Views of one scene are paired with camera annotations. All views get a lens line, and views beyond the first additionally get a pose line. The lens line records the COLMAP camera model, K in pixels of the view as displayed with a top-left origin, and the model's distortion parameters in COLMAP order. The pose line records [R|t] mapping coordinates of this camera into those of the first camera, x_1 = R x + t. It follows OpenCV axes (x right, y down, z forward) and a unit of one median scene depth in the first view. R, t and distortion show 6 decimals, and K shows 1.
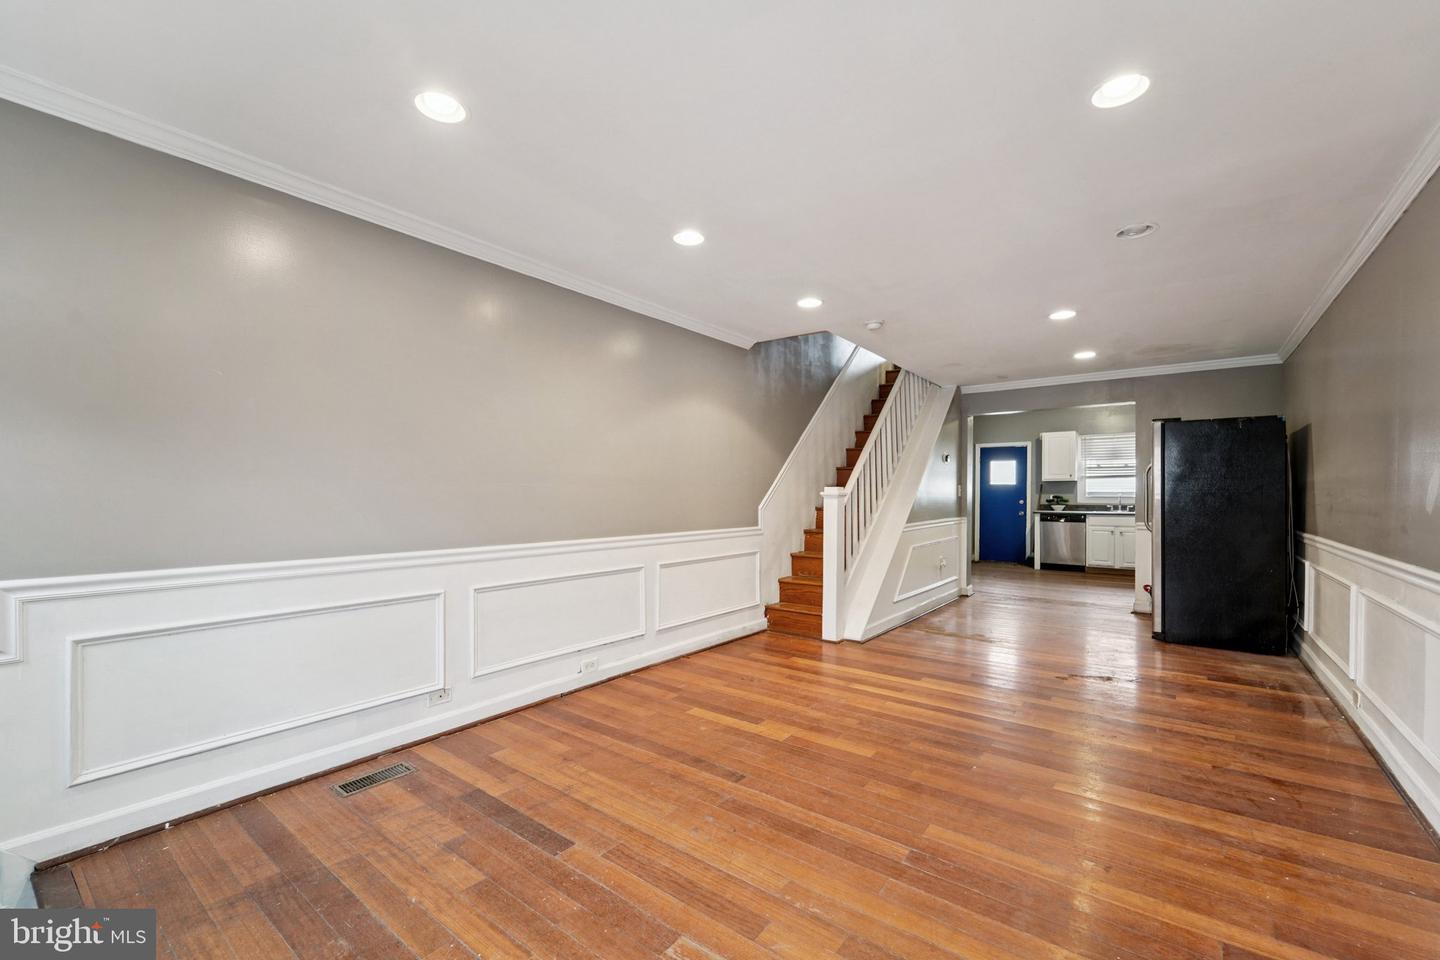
lens RADIAL K [[591.2, 0, 715.5], [0, 591.2, 494.5], [0, 0, 1]] dist [0.004742, -0.001133]
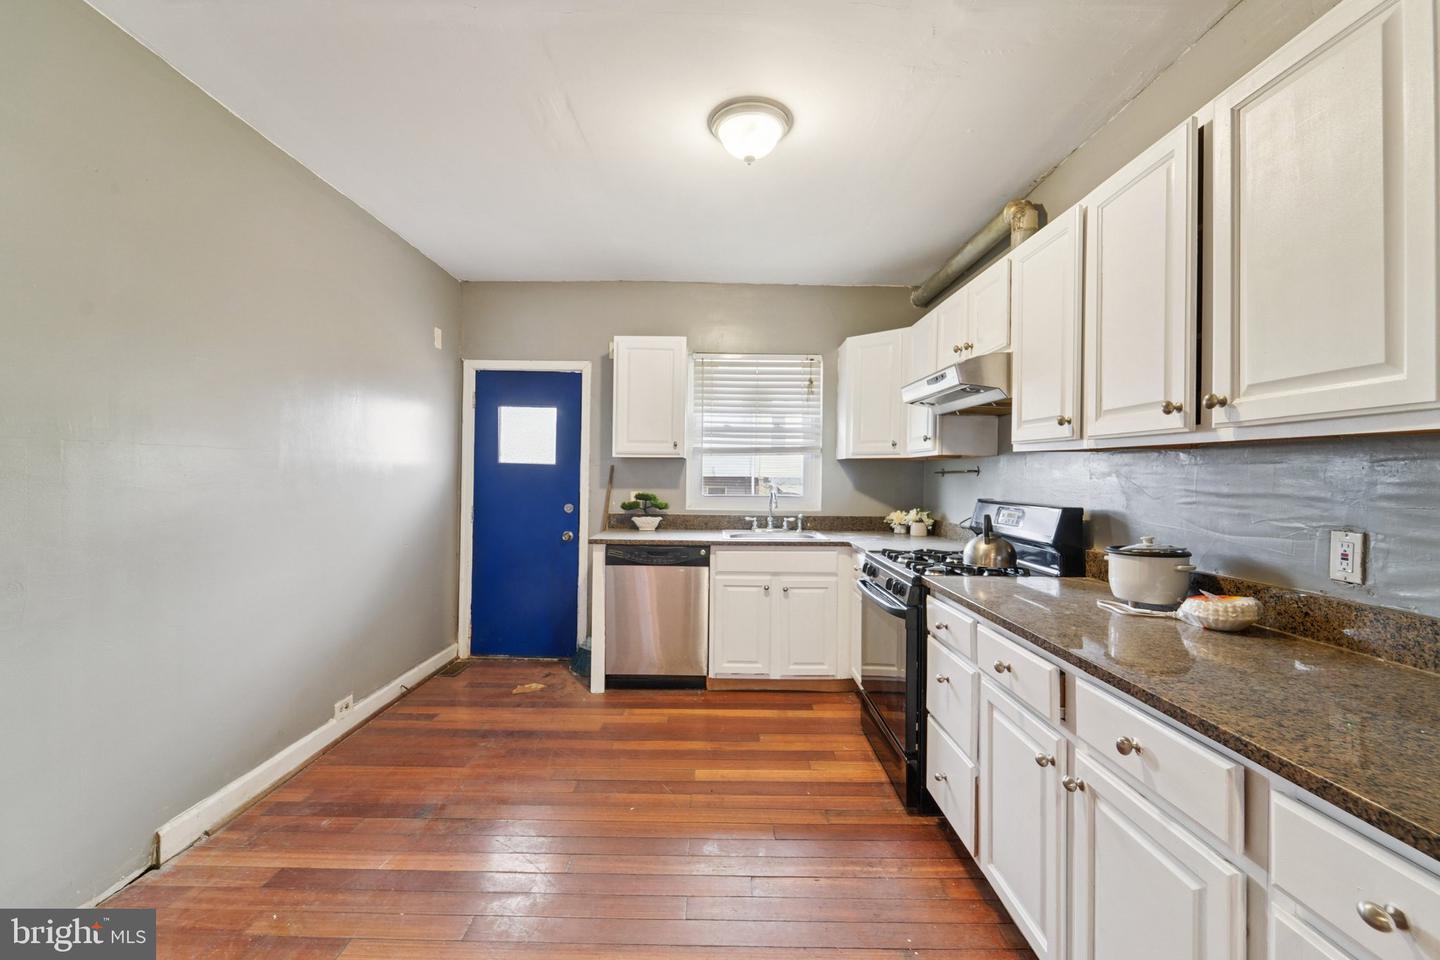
lens RADIAL K [[591.2, 0, 716.0], [0, 591.2, 474.4], [0, 0, 1]] dist [0.004742, -0.001133]
pose [[0.794747, 0.009029, 0.606874, 0.382104], [-0.008341, 0.999957, -0.003953, -0.010873], [-0.606884, -0.001920, 0.794788, 0.670380]]
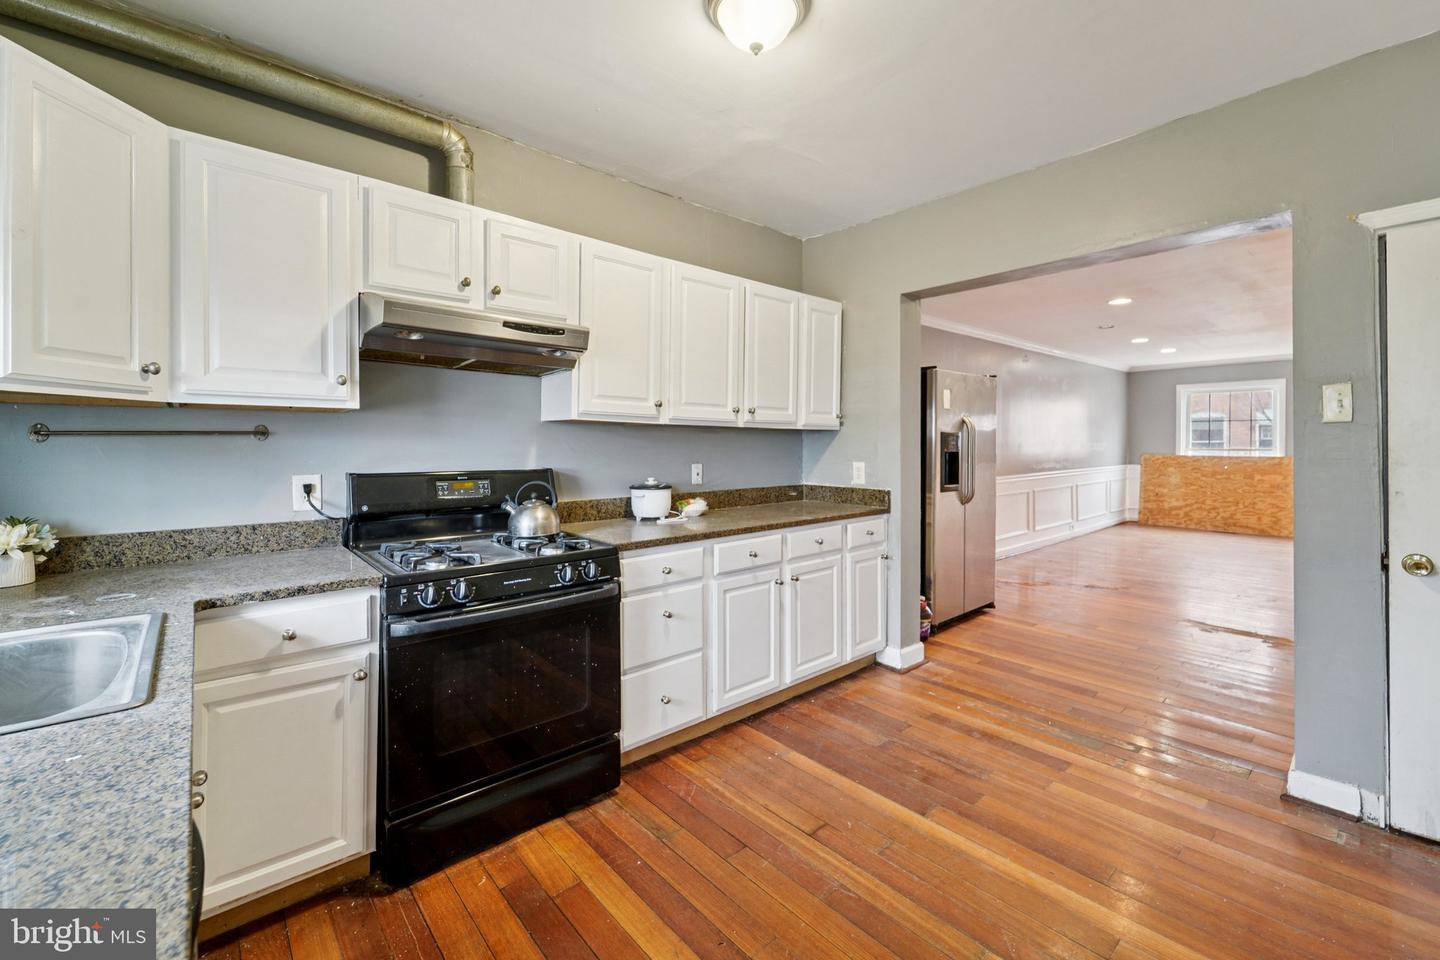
lens RADIAL K [[591.2, 0, 737.9], [0, 591.2, 452.5], [0, 0, 1]] dist [0.004742, -0.001133]
pose [[-0.983915, 0.000905, 0.178634, 0.507466], [0.003813, 0.999866, 0.015937, -0.011104], [-0.178596, 0.016362, -0.983786, 1.041438]]
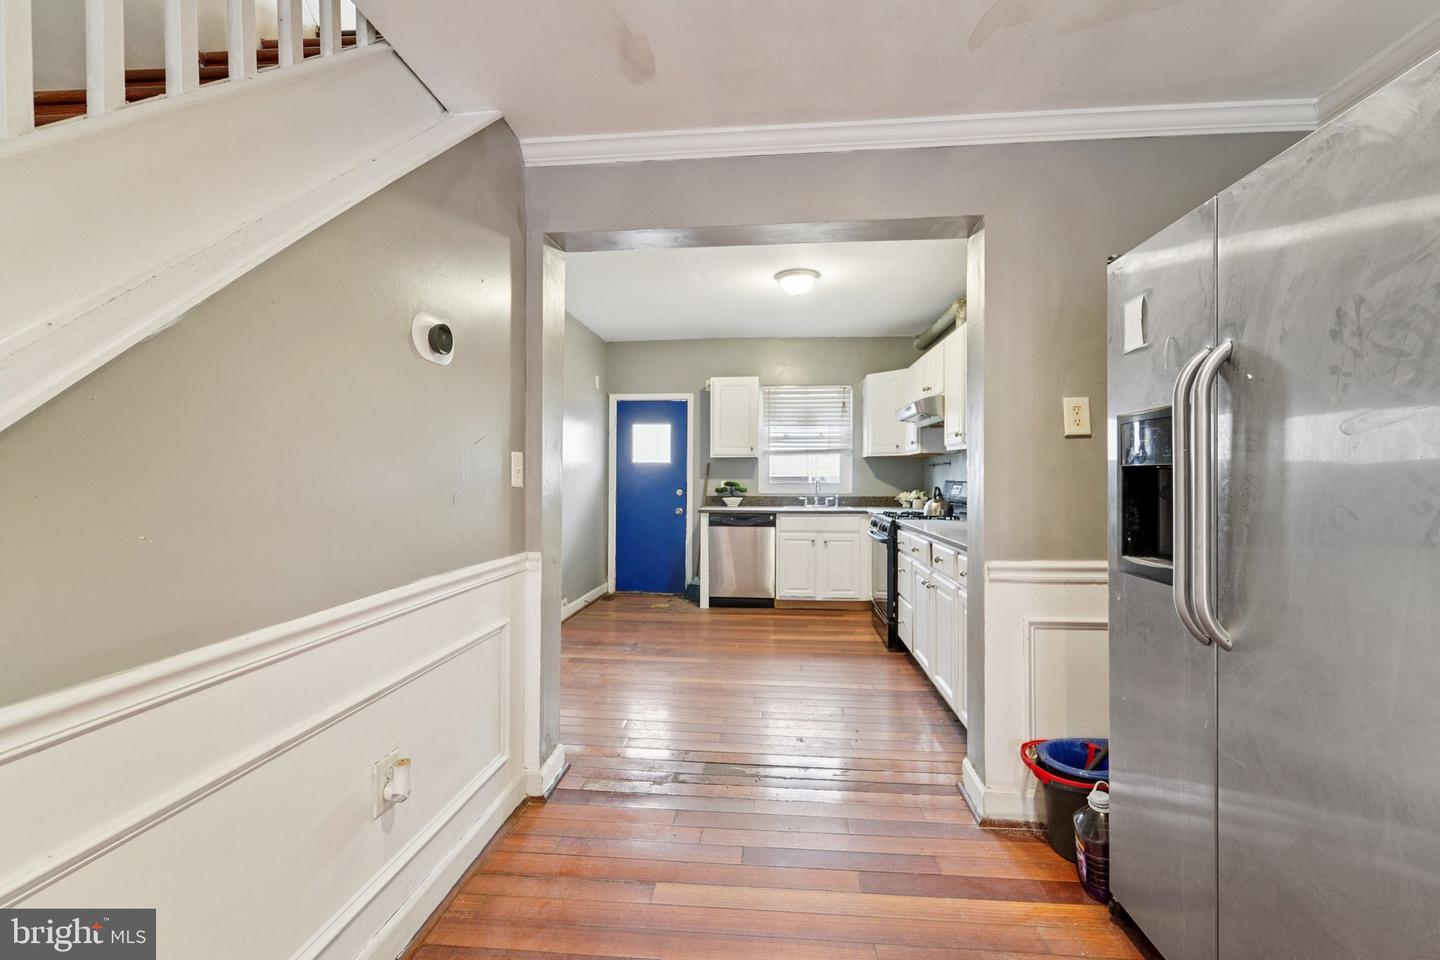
lens RADIAL K [[591.2, 0, 722.7], [0, 591.2, 477.9], [0, 0, 1]] dist [0.004742, -0.001133]
pose [[0.844978, 0.000912, 0.534801, 0.251666], [0.000685, 0.999996, -0.002787, -0.000562], [-0.534801, 0.002722, 0.844974, 0.507026]]
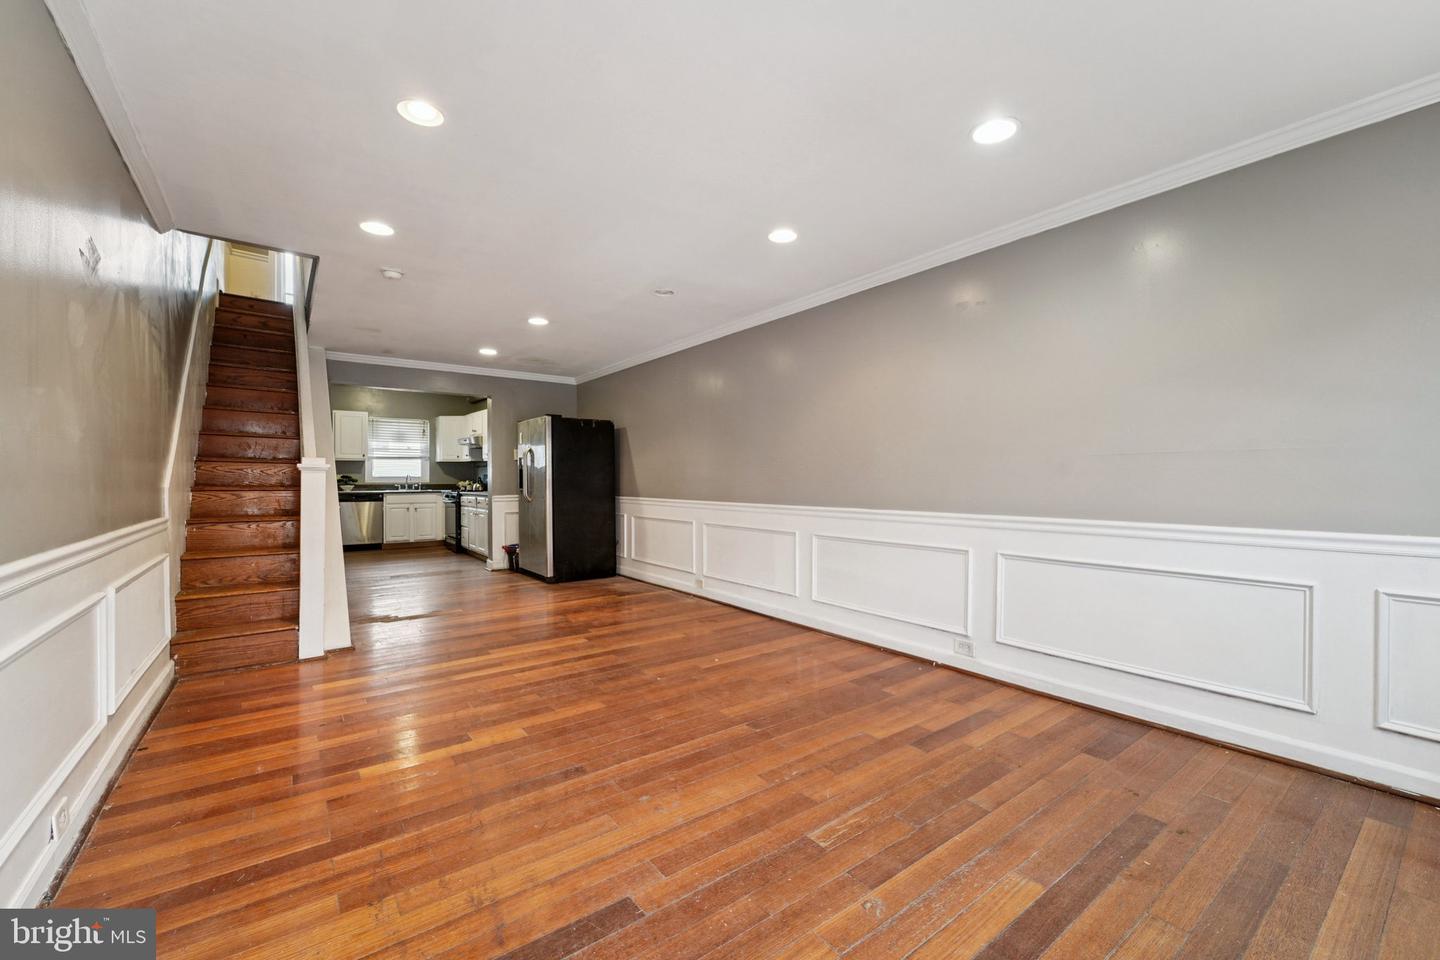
lens RADIAL K [[591.2, 0, 721.3], [0, 591.2, 478.4], [0, 0, 1]] dist [0.004742, -0.001133]
pose [[0.263777, 0.000431, 0.964583, -0.214868], [0.000491, 1.000000, -0.000581, 0.007983], [-0.964583, 0.000627, 0.263777, 0.150440]]
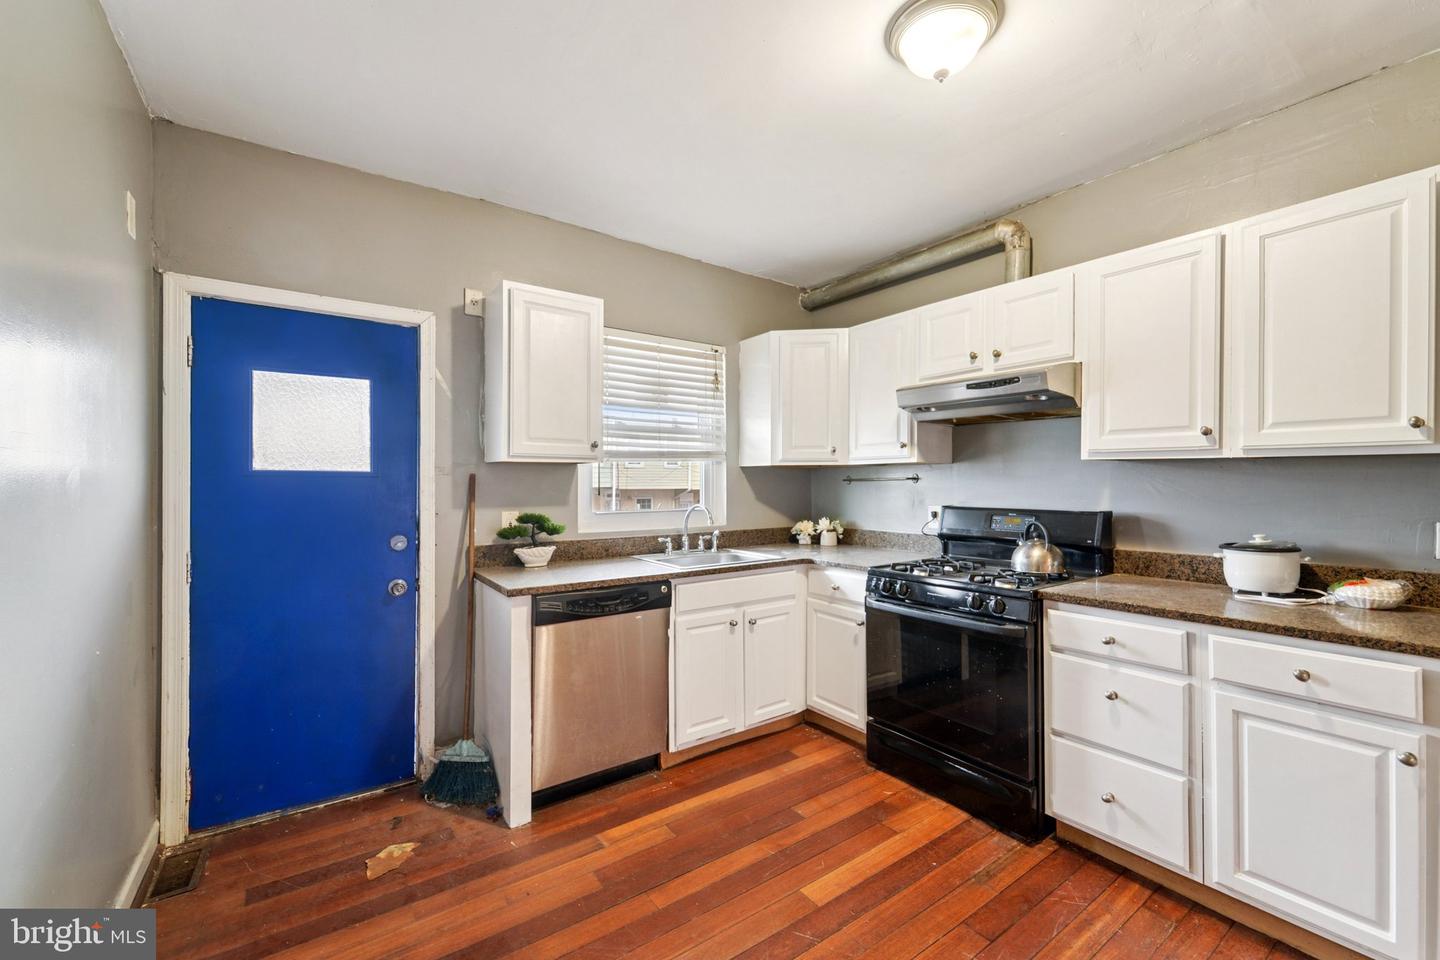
lens RADIAL K [[591.2, 0, 723.0], [0, 591.2, 484.0], [0, 0, 1]] dist [0.004742, -0.001133]
pose [[0.287433, -0.001043, 0.957800, 0.341616], [0.007059, 0.999975, -0.001030, -0.012561], [-0.957775, 0.007058, 0.287433, 0.865285]]
